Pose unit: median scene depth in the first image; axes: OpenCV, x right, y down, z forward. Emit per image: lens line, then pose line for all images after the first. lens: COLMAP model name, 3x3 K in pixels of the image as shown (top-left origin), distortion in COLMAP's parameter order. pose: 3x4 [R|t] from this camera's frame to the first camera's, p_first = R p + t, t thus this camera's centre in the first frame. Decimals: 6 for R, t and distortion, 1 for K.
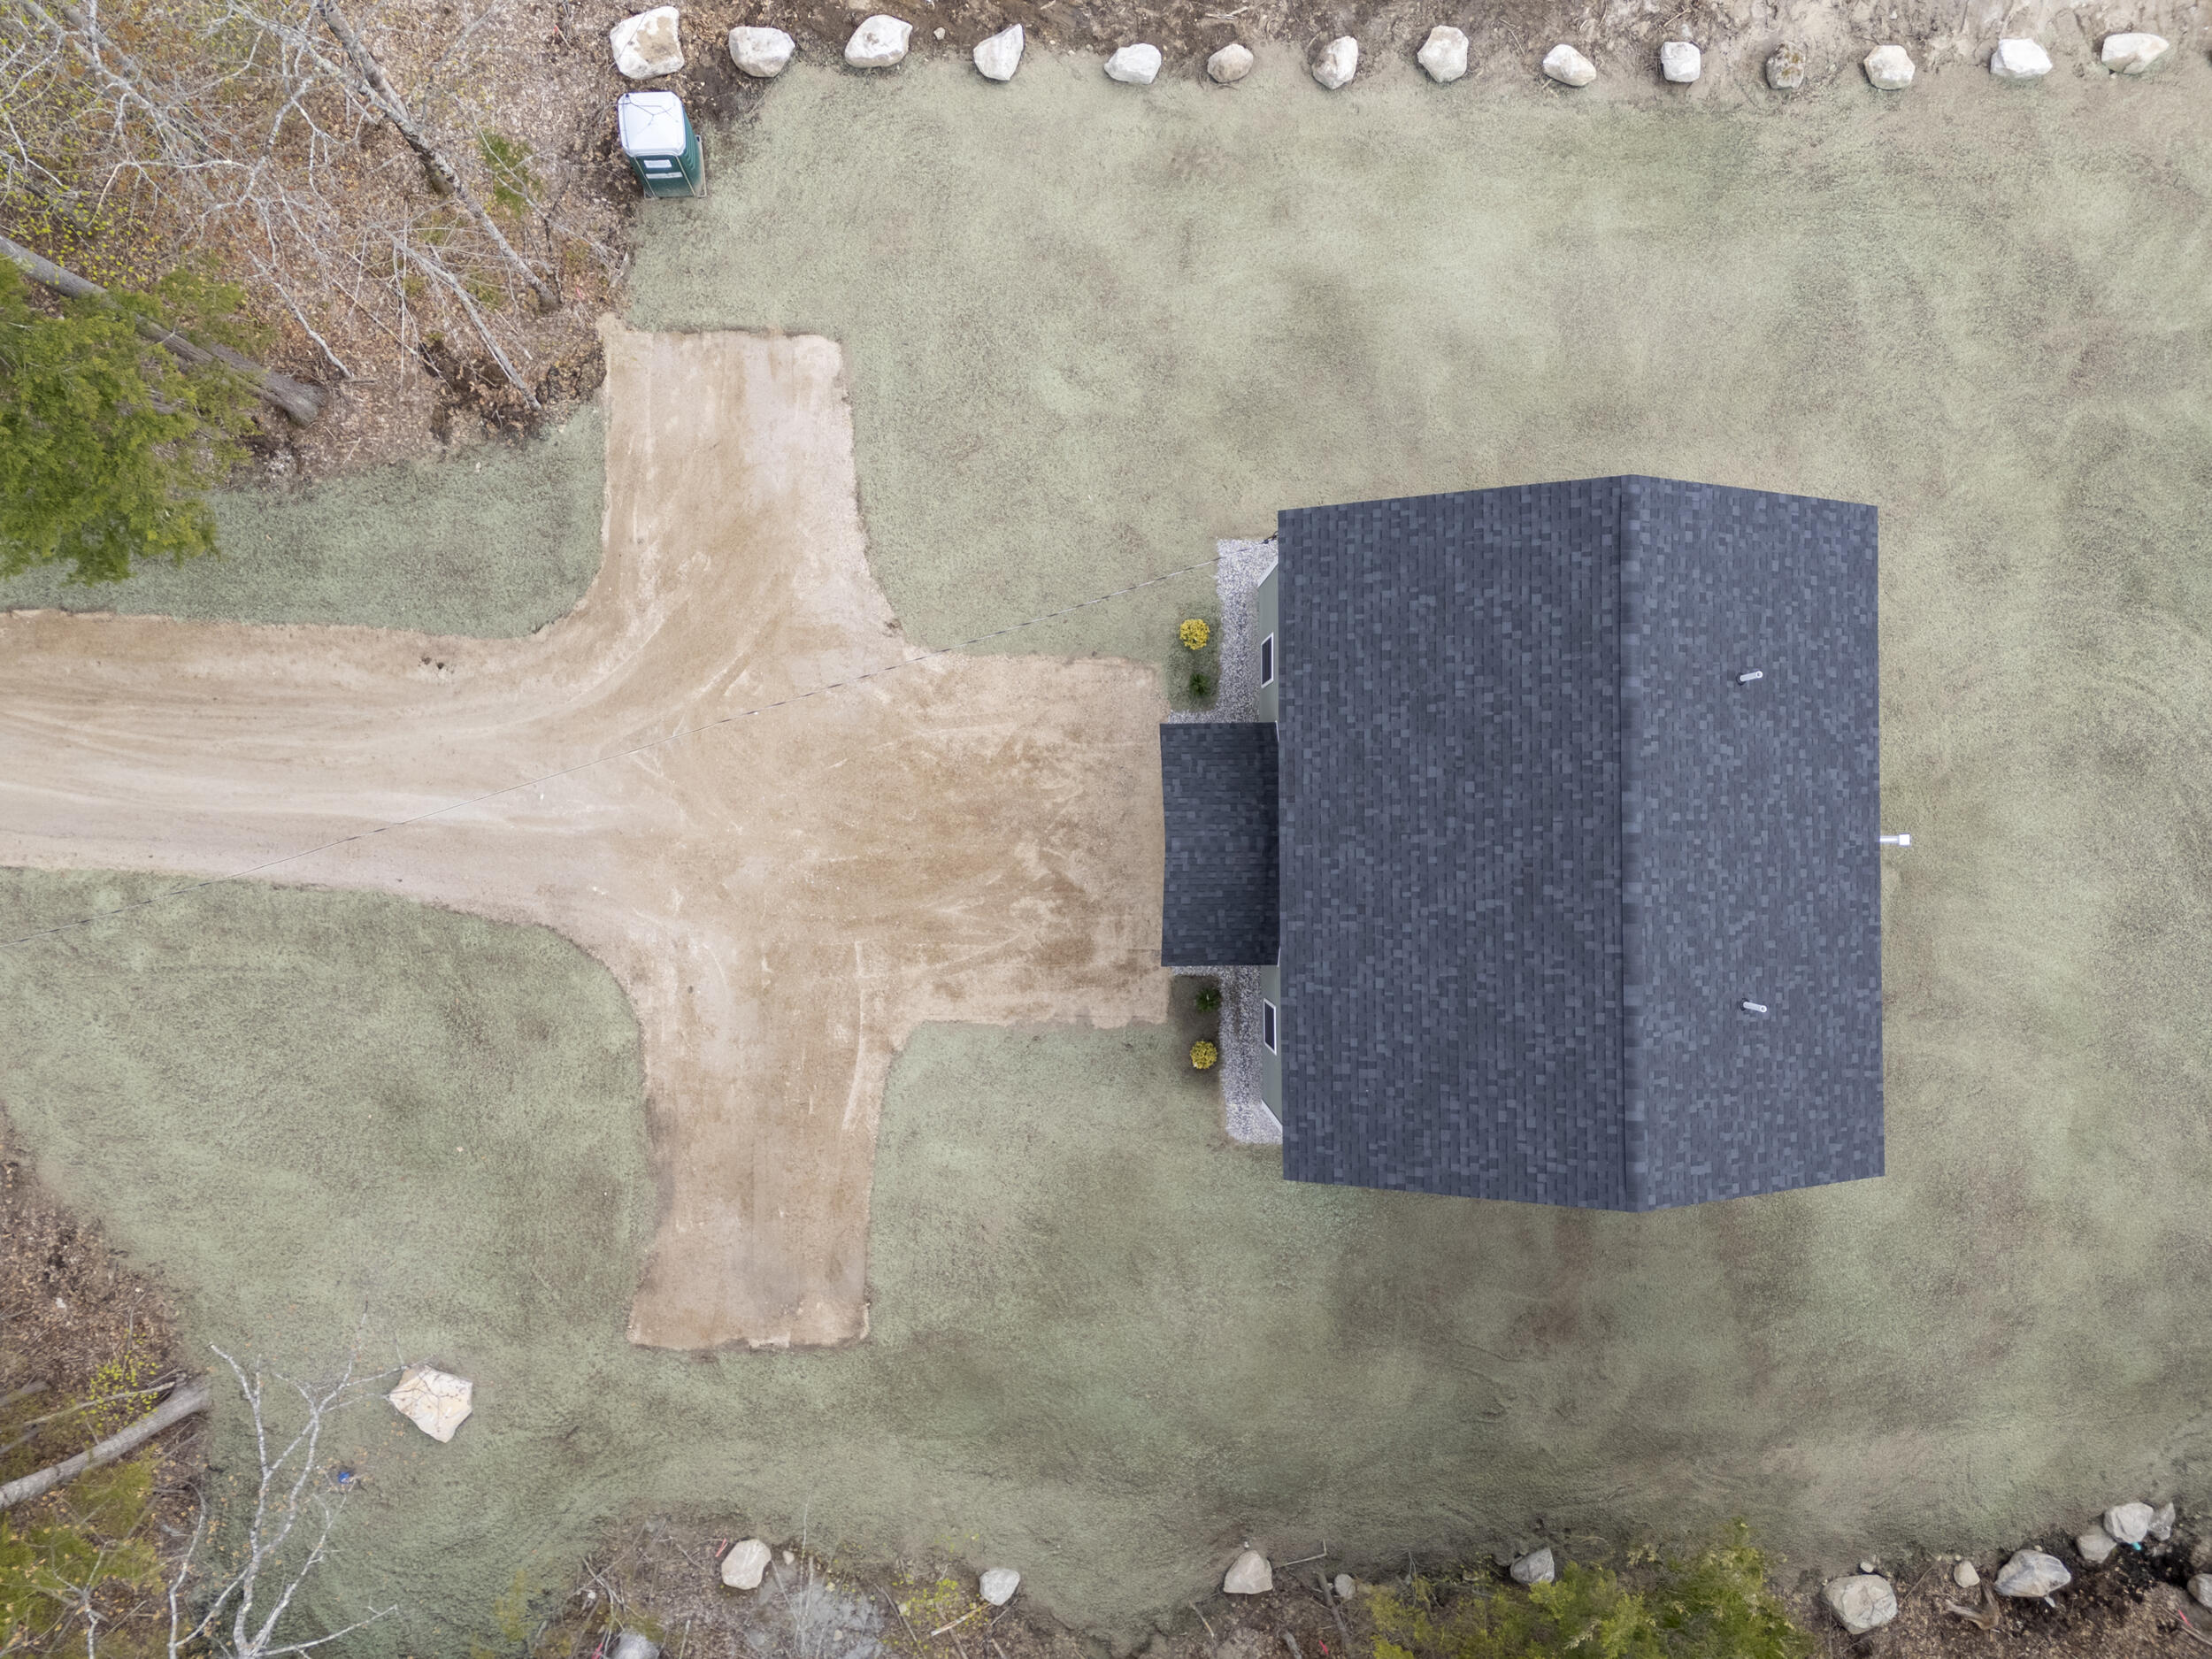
lens RADIAL K [[1608.0, 0, 1106.0], [0, 1608.0, 829.5], [0, 0, 1]] dist [0.134995, -0.212774]
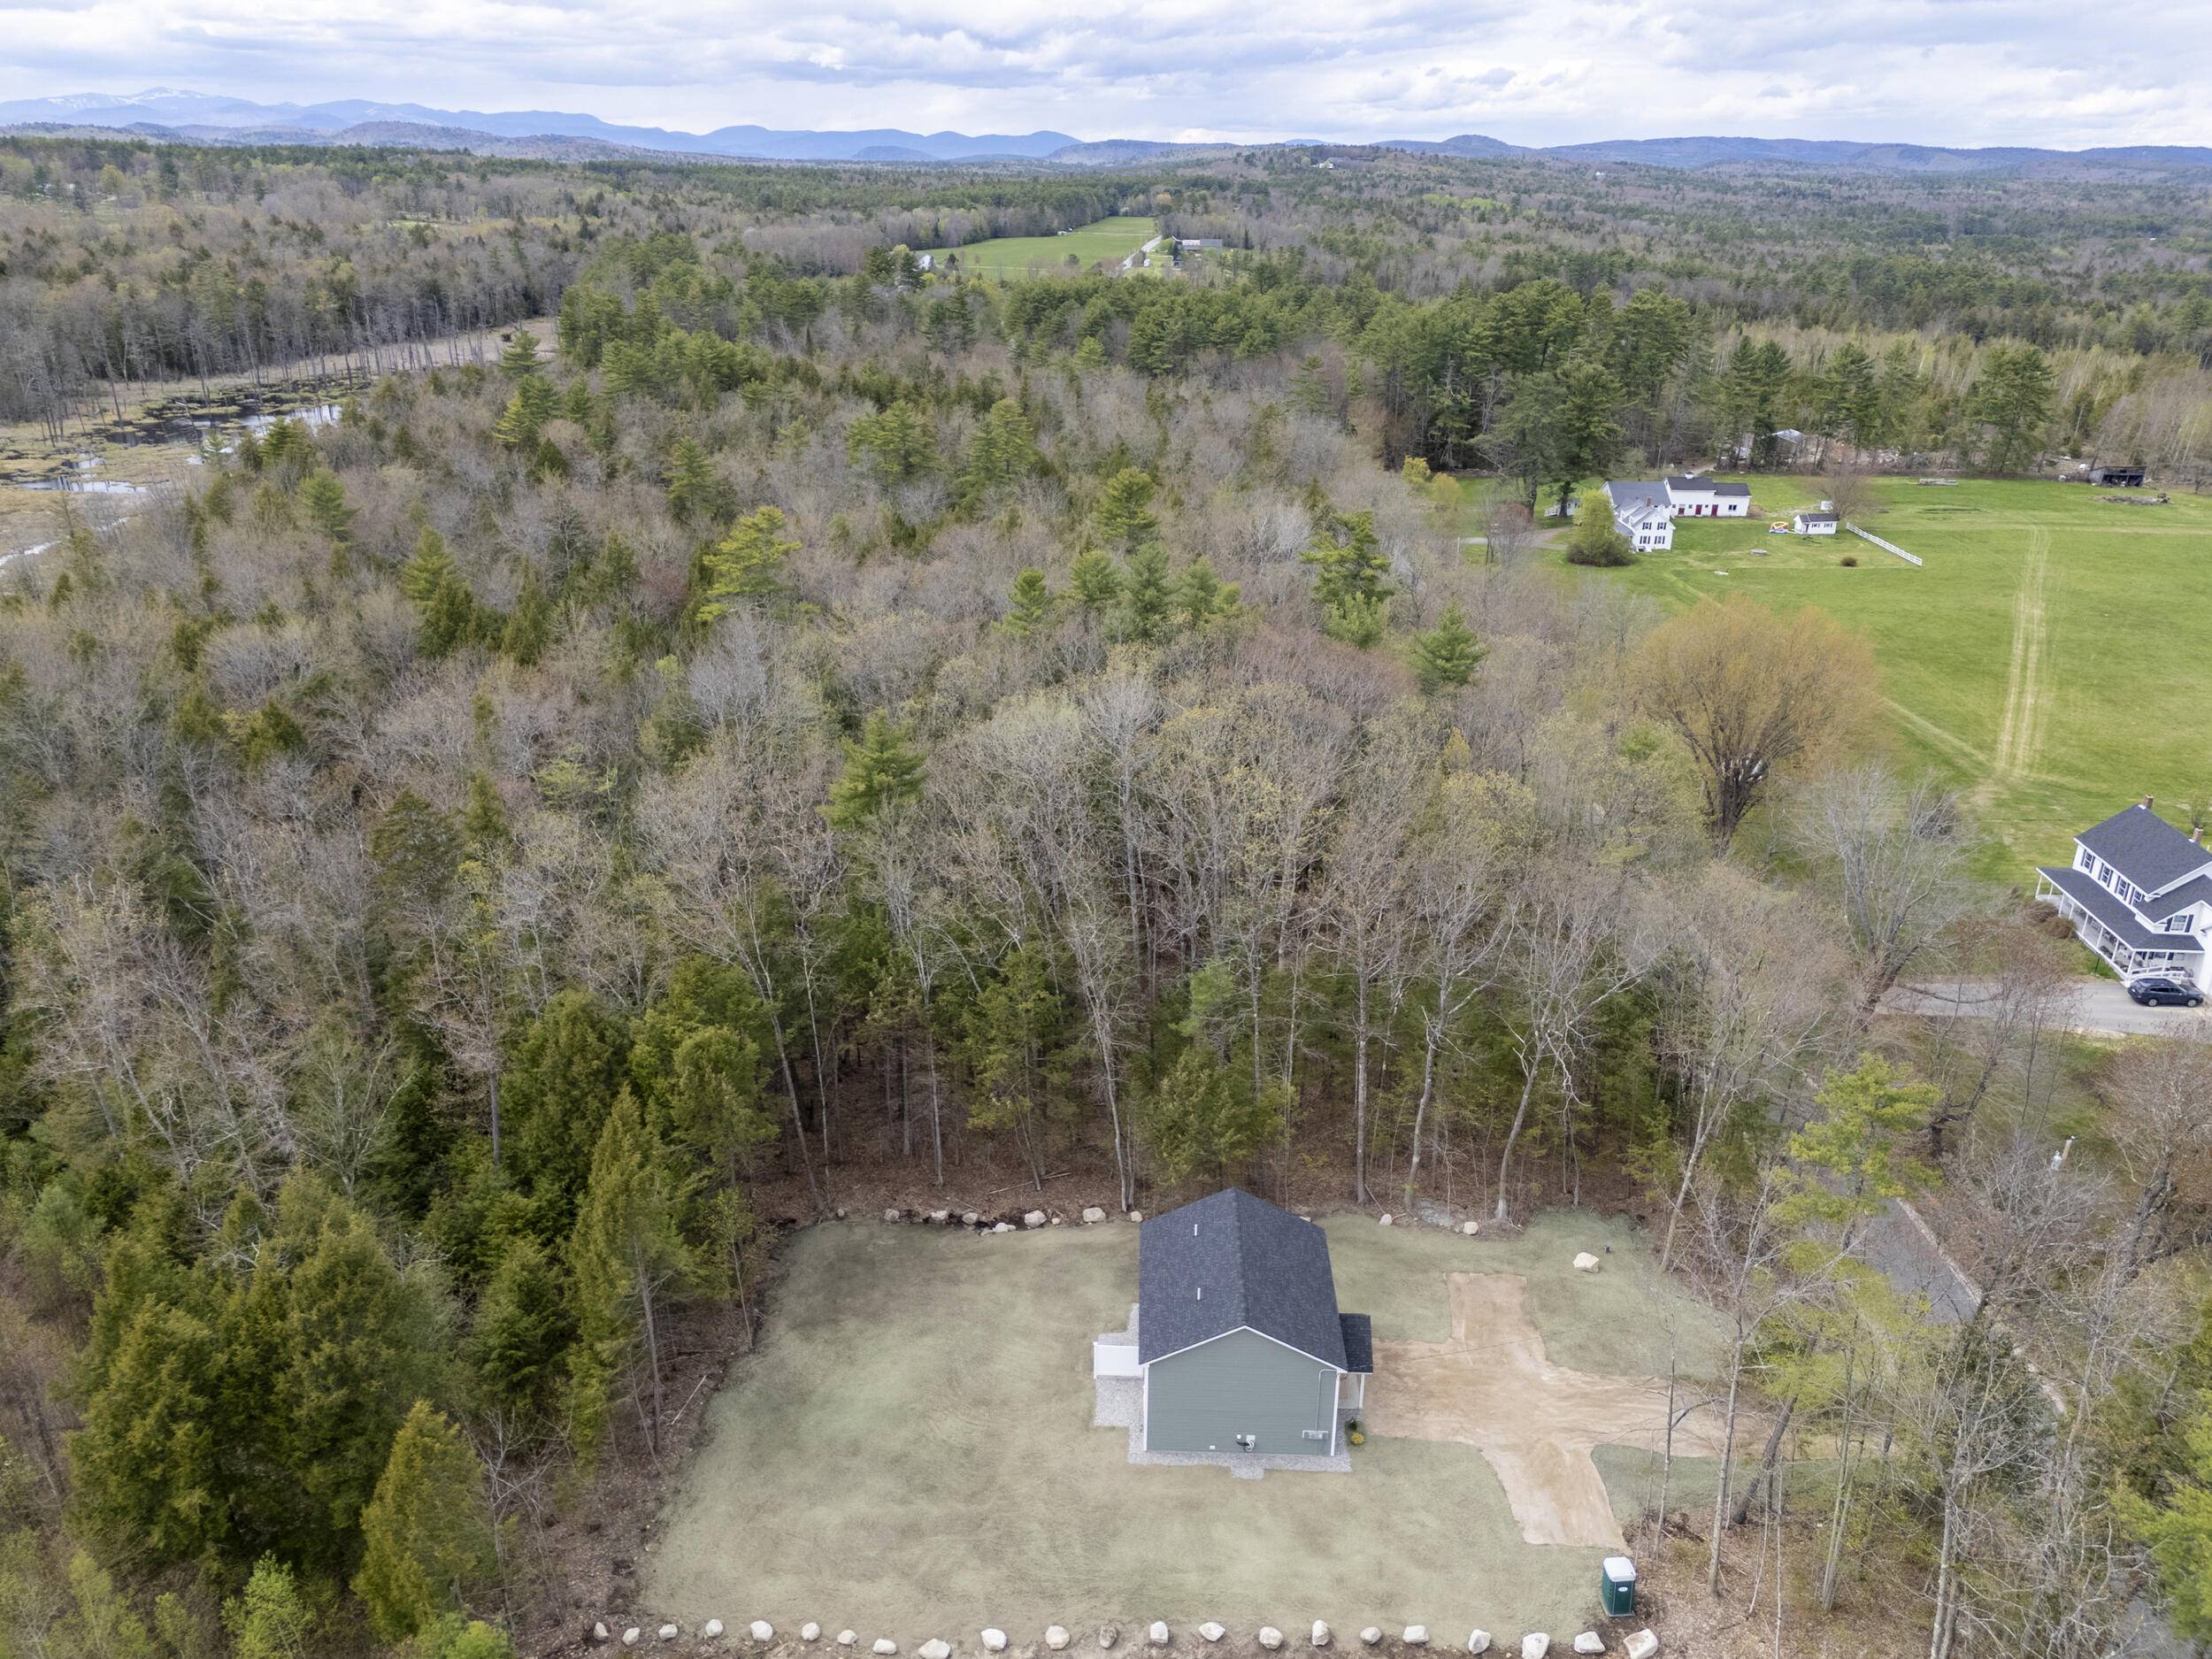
lens RADIAL K [[1608.0, 0, 1106.0], [0, 1608.0, 829.5], [0, 0, 1]] dist [0.134995, -0.212774]
pose [[-0.999186, -0.032412, 0.024023, 0.406051], [0.034329, -0.370215, 0.928311, -2.098023], [-0.021195, 0.928380, 0.371027, -0.787666]]
